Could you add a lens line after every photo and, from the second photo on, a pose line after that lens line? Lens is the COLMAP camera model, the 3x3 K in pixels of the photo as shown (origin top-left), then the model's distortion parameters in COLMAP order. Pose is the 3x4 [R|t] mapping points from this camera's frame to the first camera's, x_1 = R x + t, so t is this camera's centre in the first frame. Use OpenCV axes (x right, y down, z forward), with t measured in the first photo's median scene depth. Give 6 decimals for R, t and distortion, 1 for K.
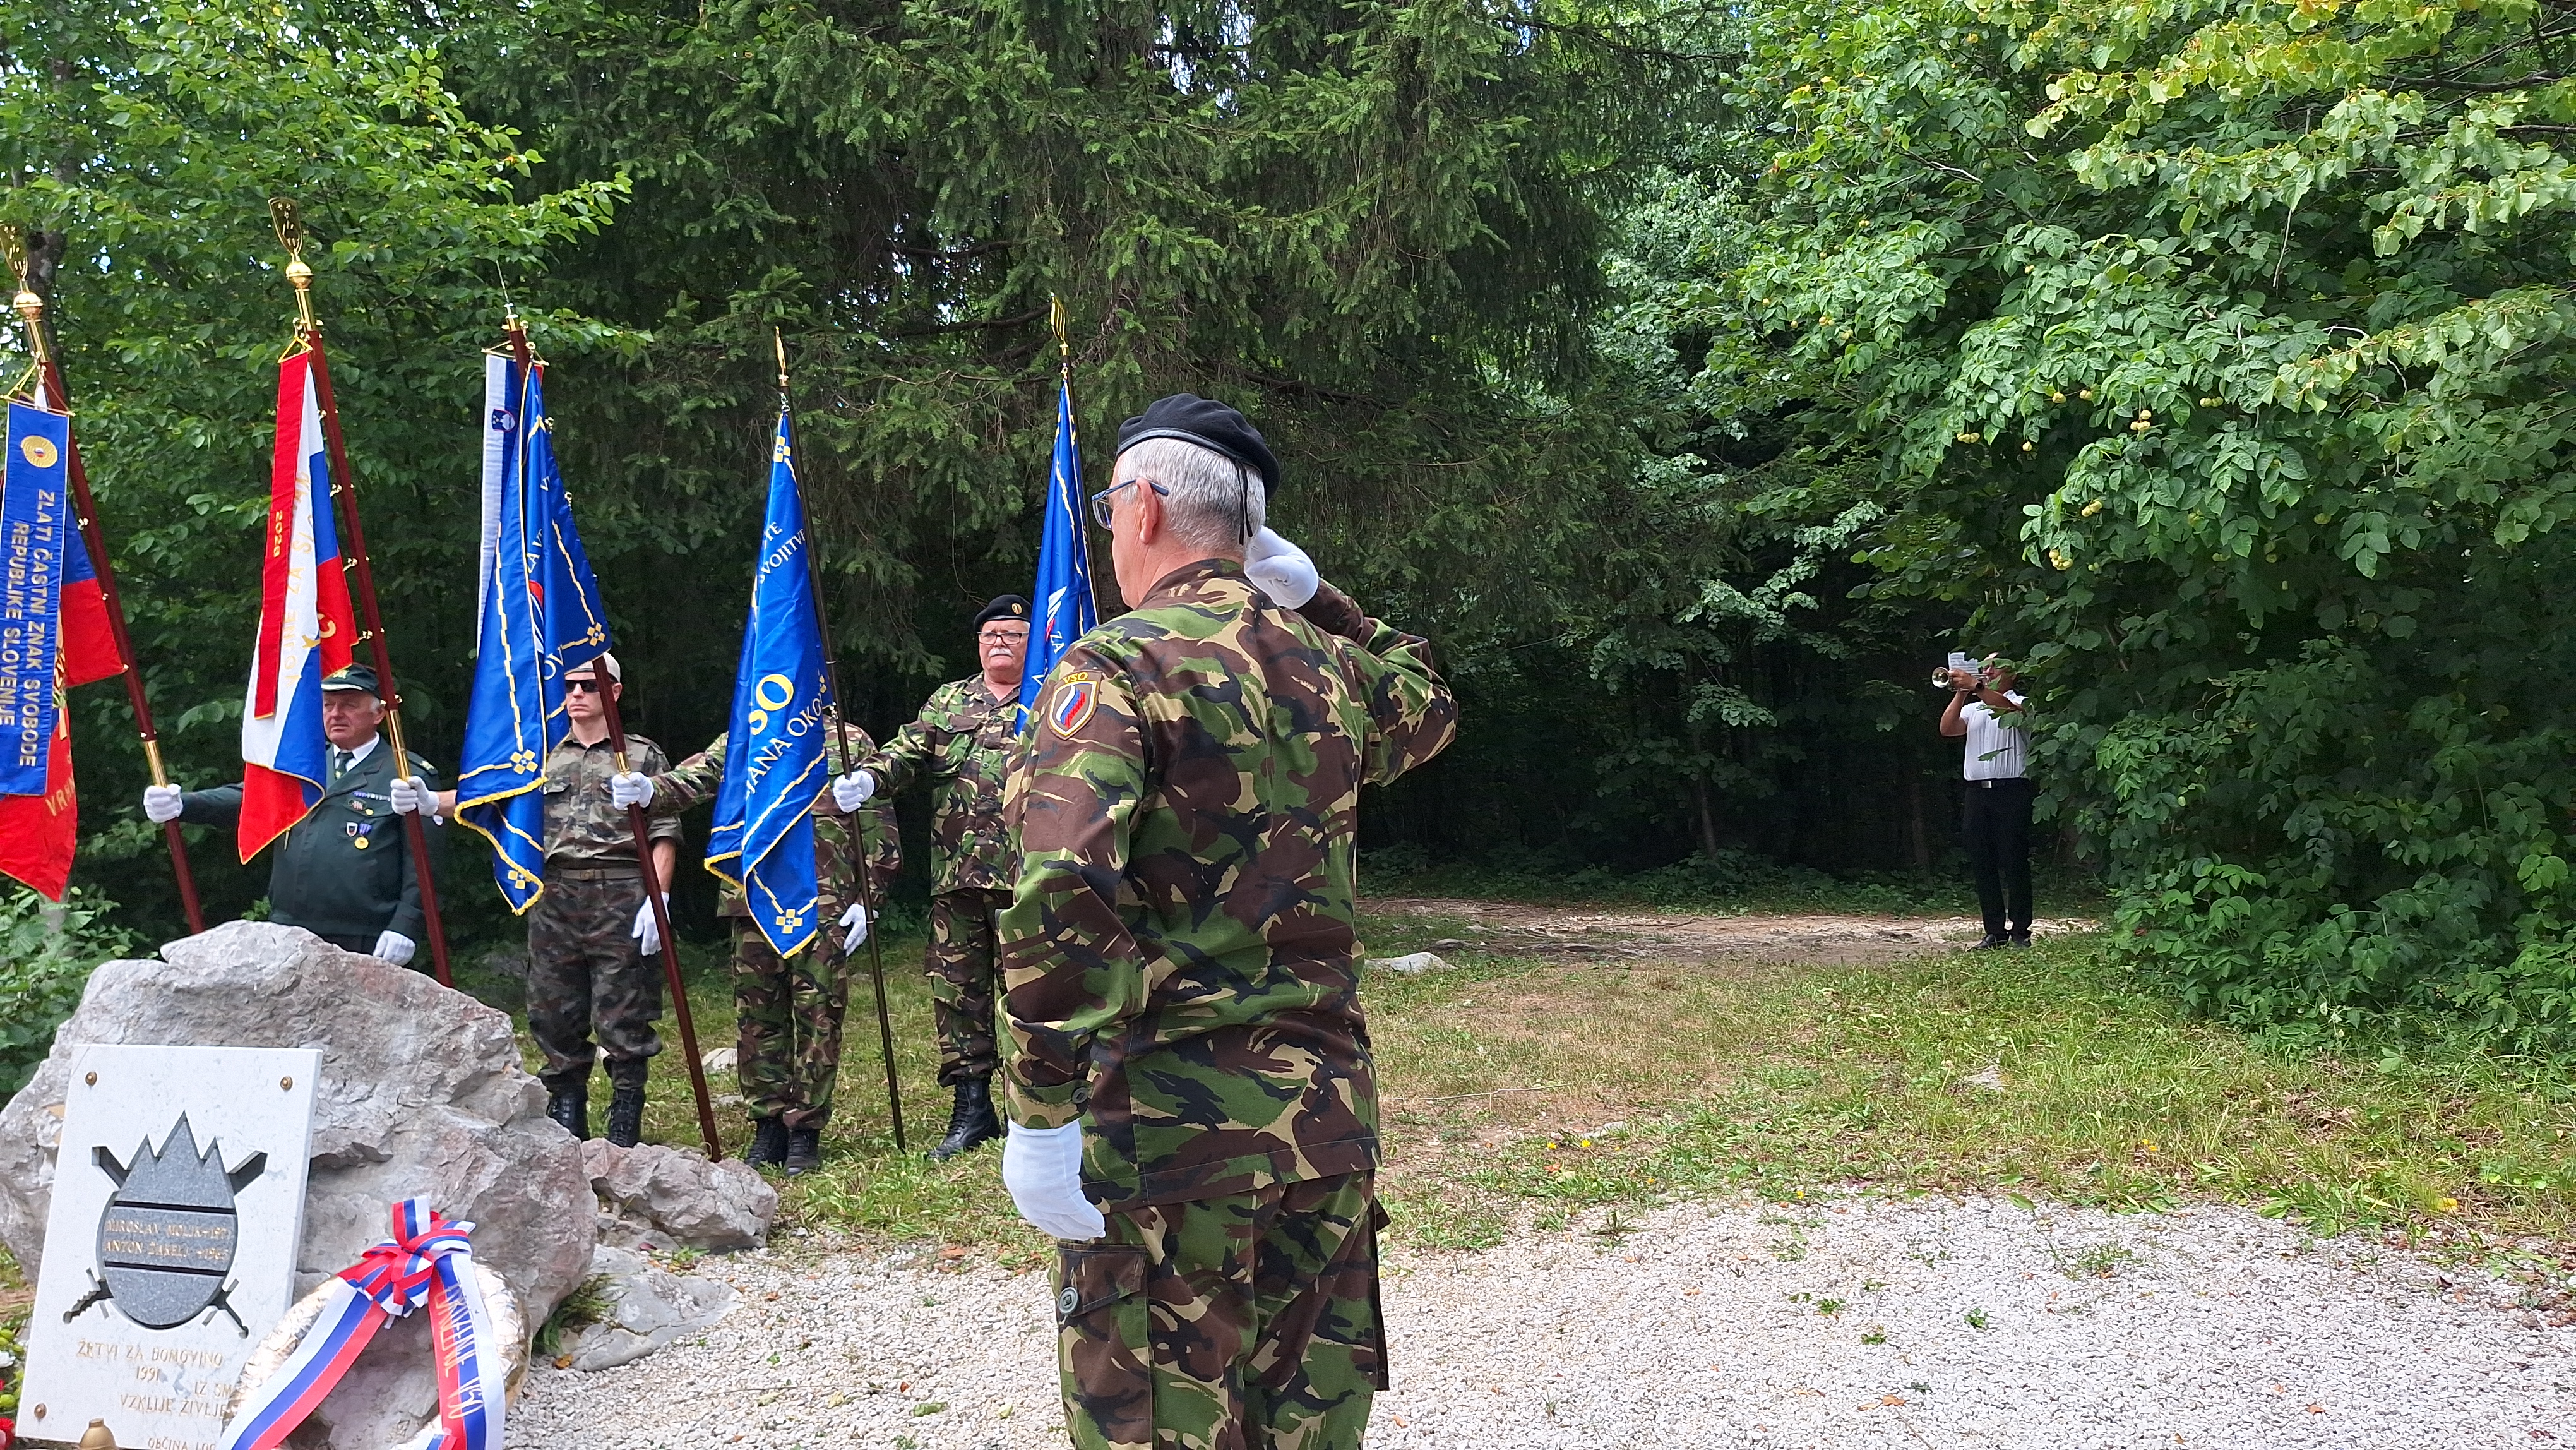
lens RADIAL K [[1782.5, 0, 1305.8], [0, 1782.5, 727.8], [0, 0, 1]] dist [0.099958, -0.135573]
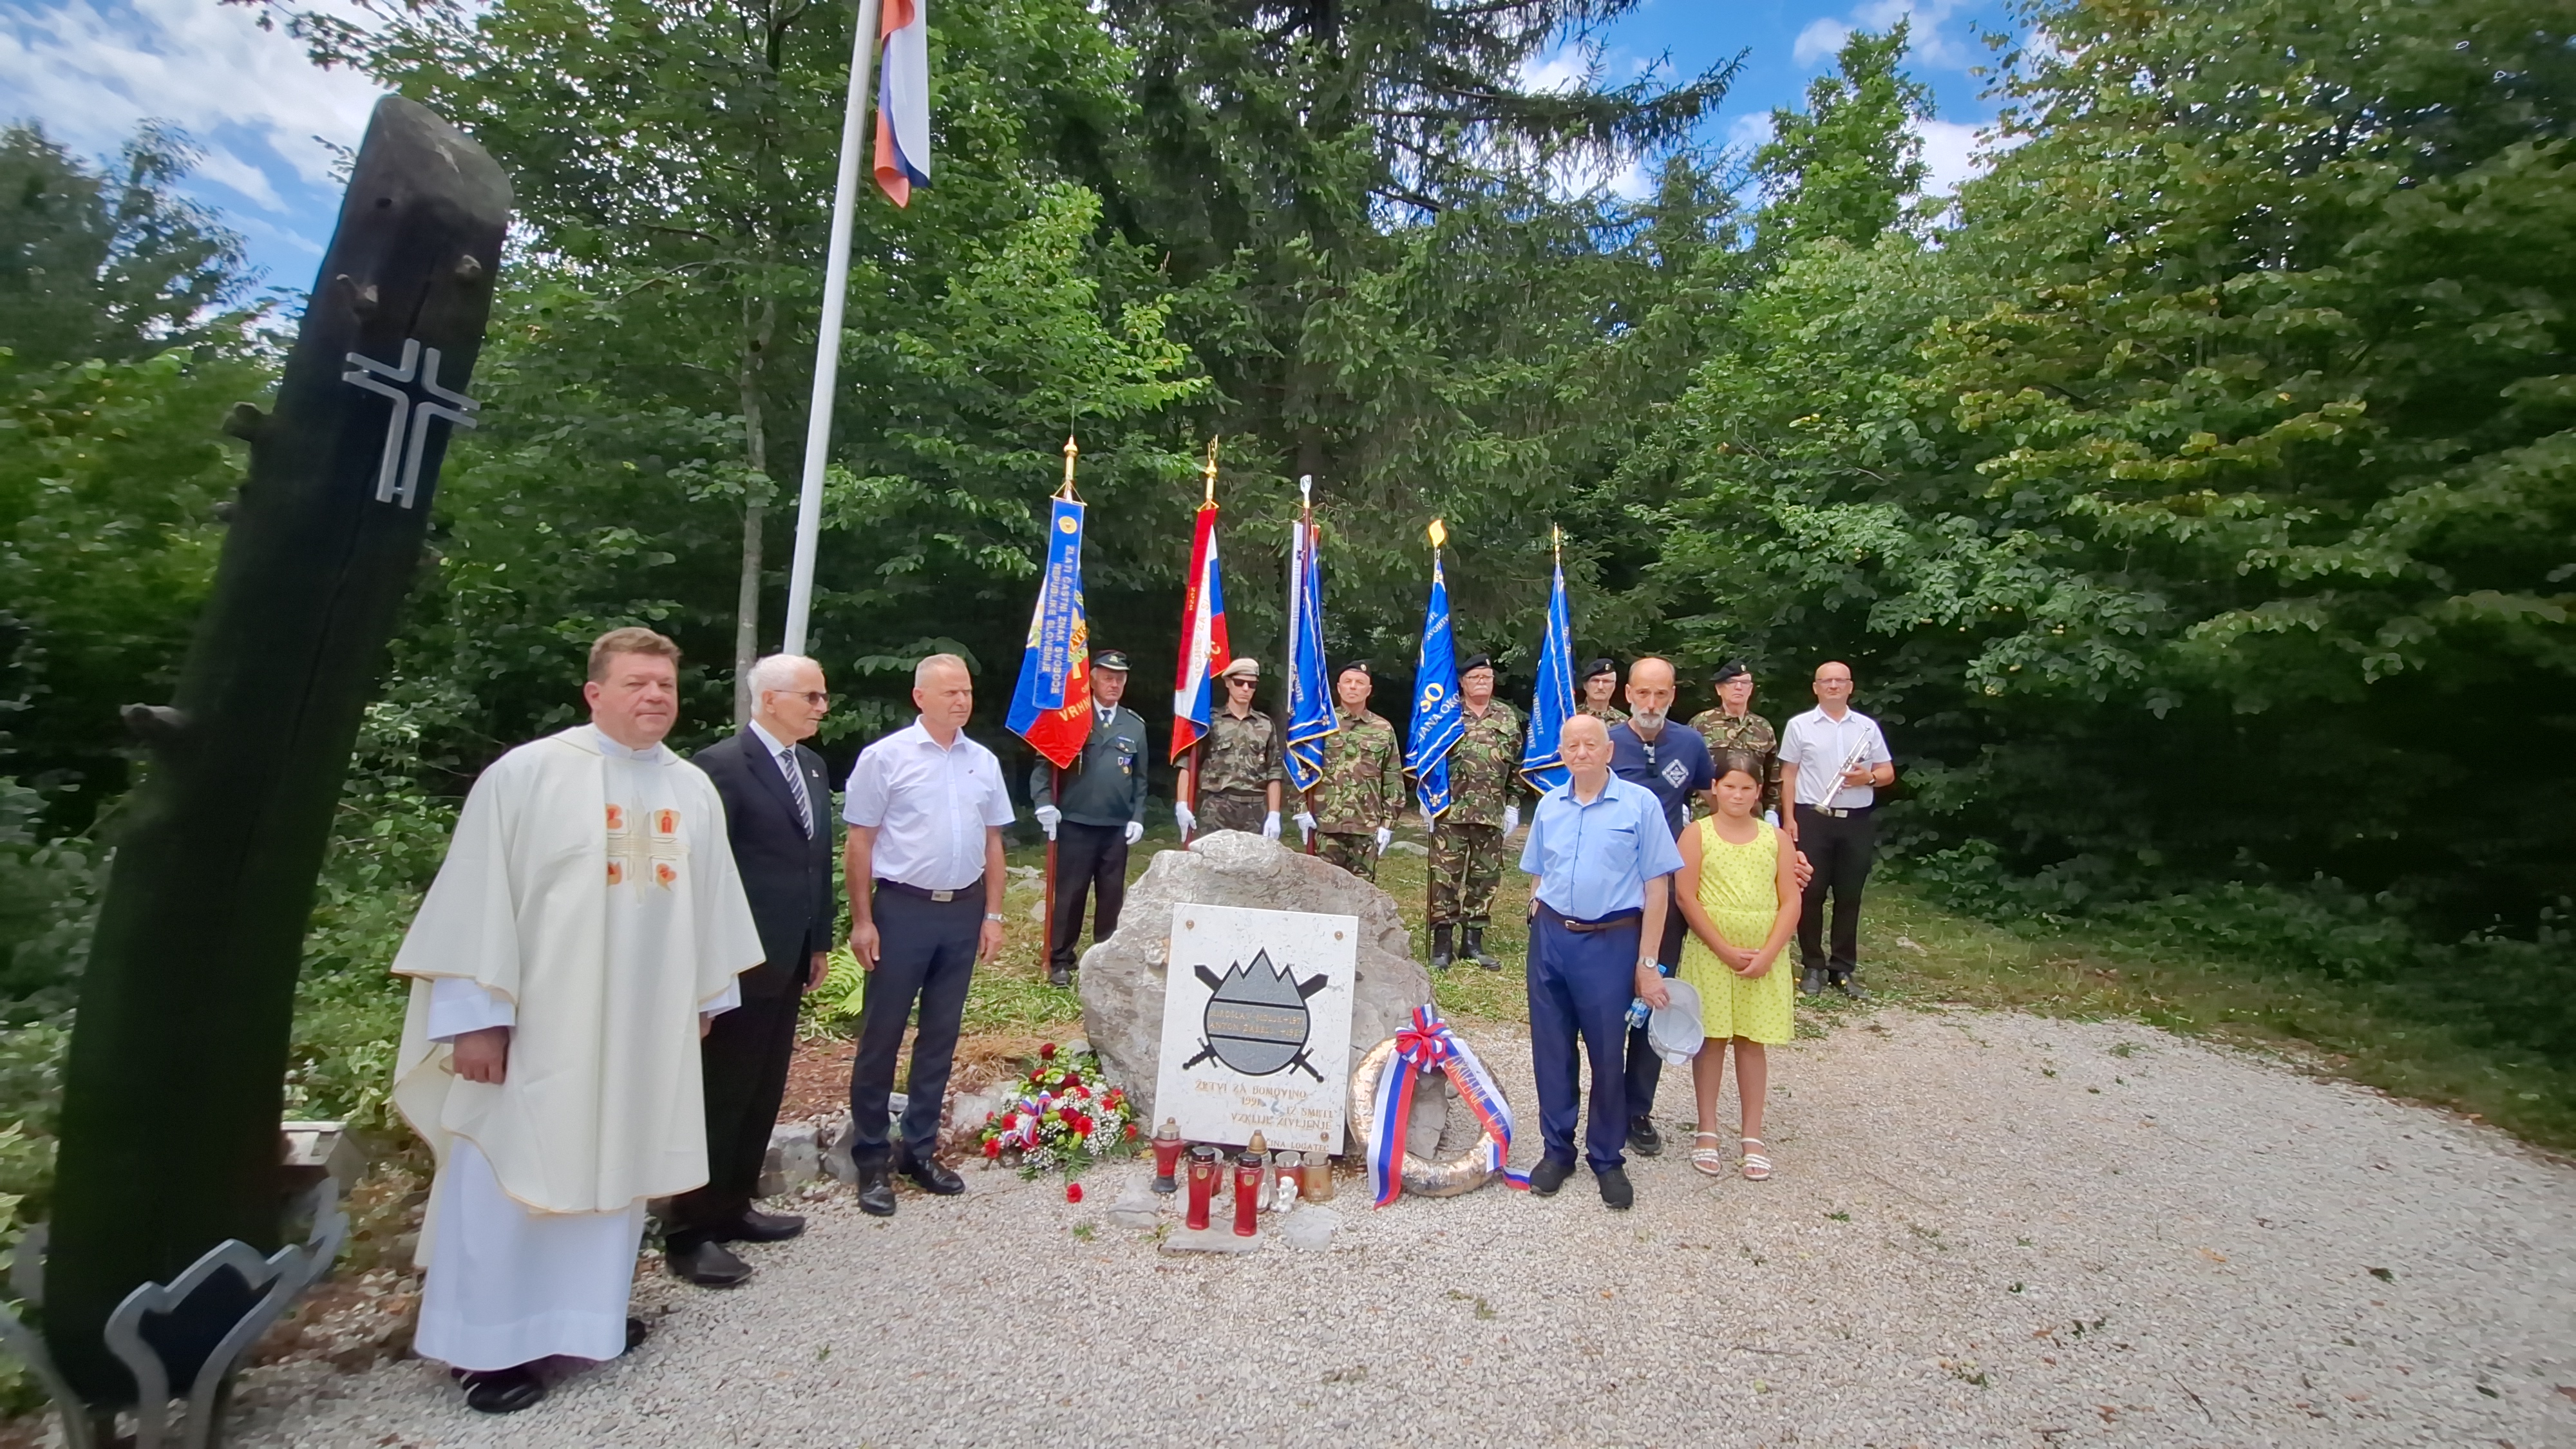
lens RADIAL K [[1016.0, 0, 1289.9], [0, 1016.0, 732.2], [0, 0, 1]] dist [0.004003, -0.011648]
pose [[0.974867, 0.081895, 0.207191, -0.586893], [-0.090968, 0.995251, 0.034633, -0.016431], [-0.203371, -0.052611, 0.977687, 0.059289]]
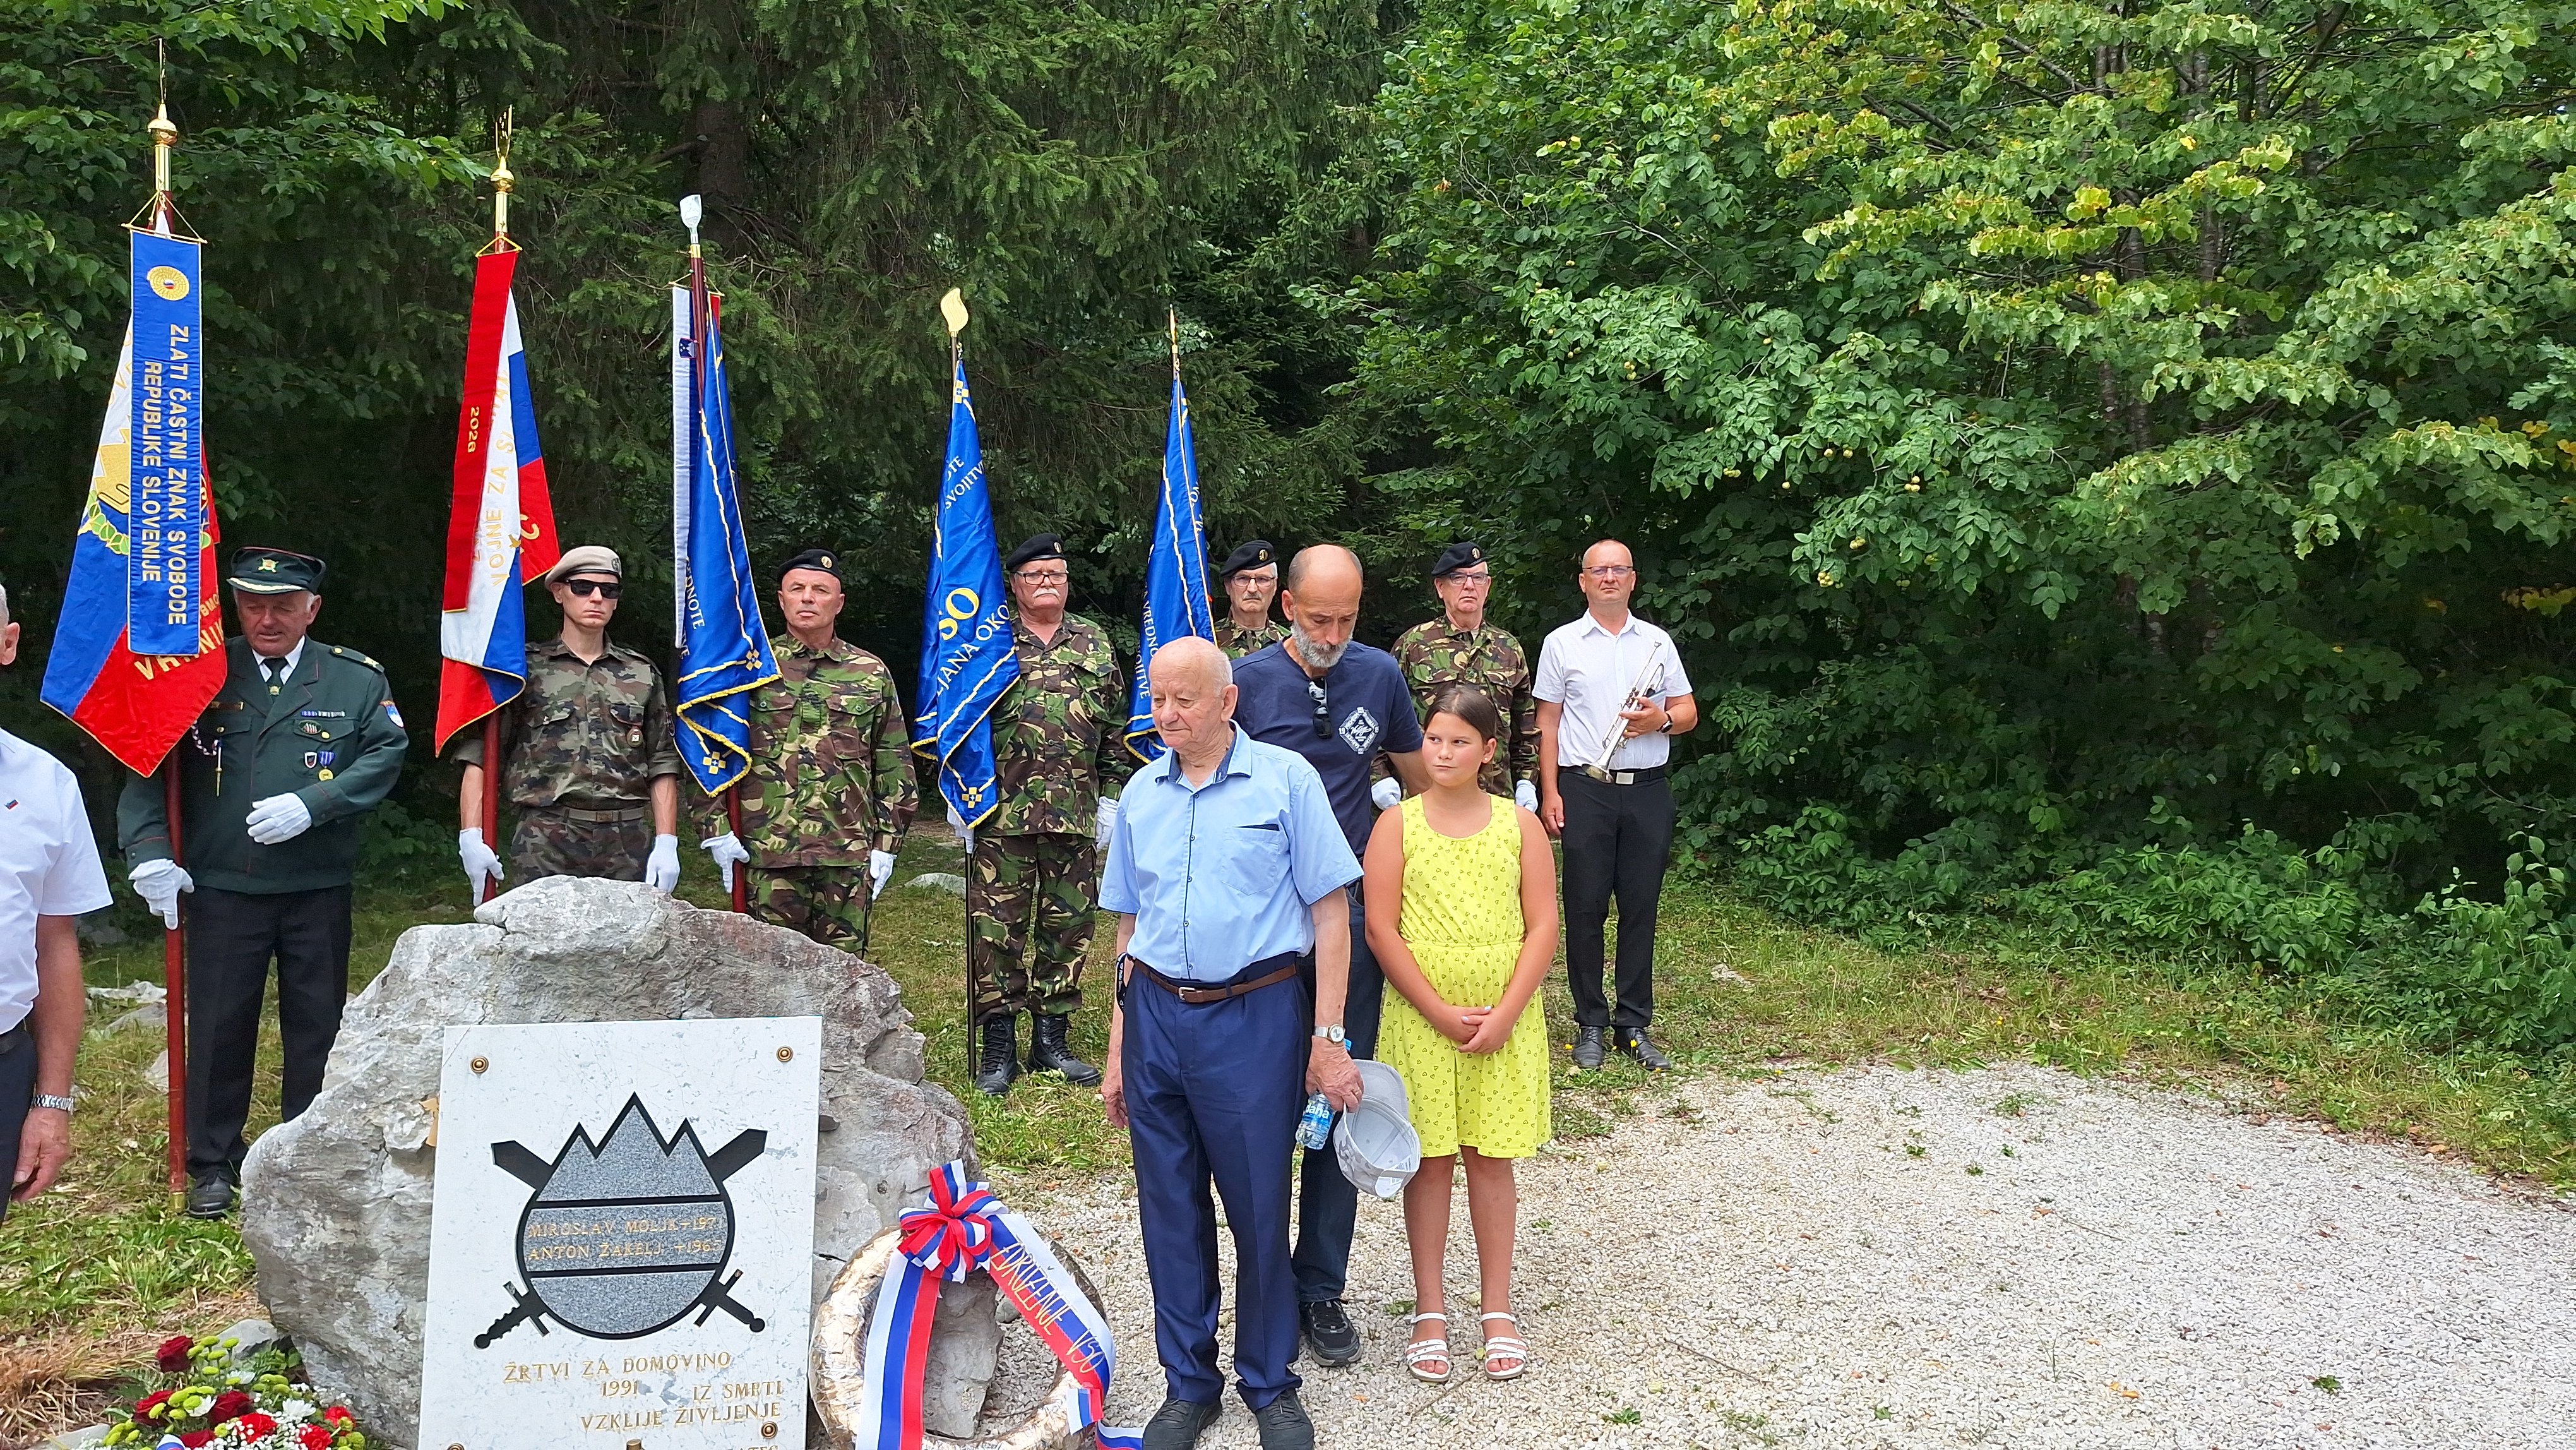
lens RADIAL K [[1773.7, 0, 1313.7], [0, 1773.7, 725.8], [0, 0, 1]] dist [0.114252, -0.150484]
pose [[0.866532, 0.031306, 0.498139, -0.564500], [-0.058015, 0.997584, 0.038225, -0.015670], [-0.495739, -0.062022, 0.866254, 0.058404]]
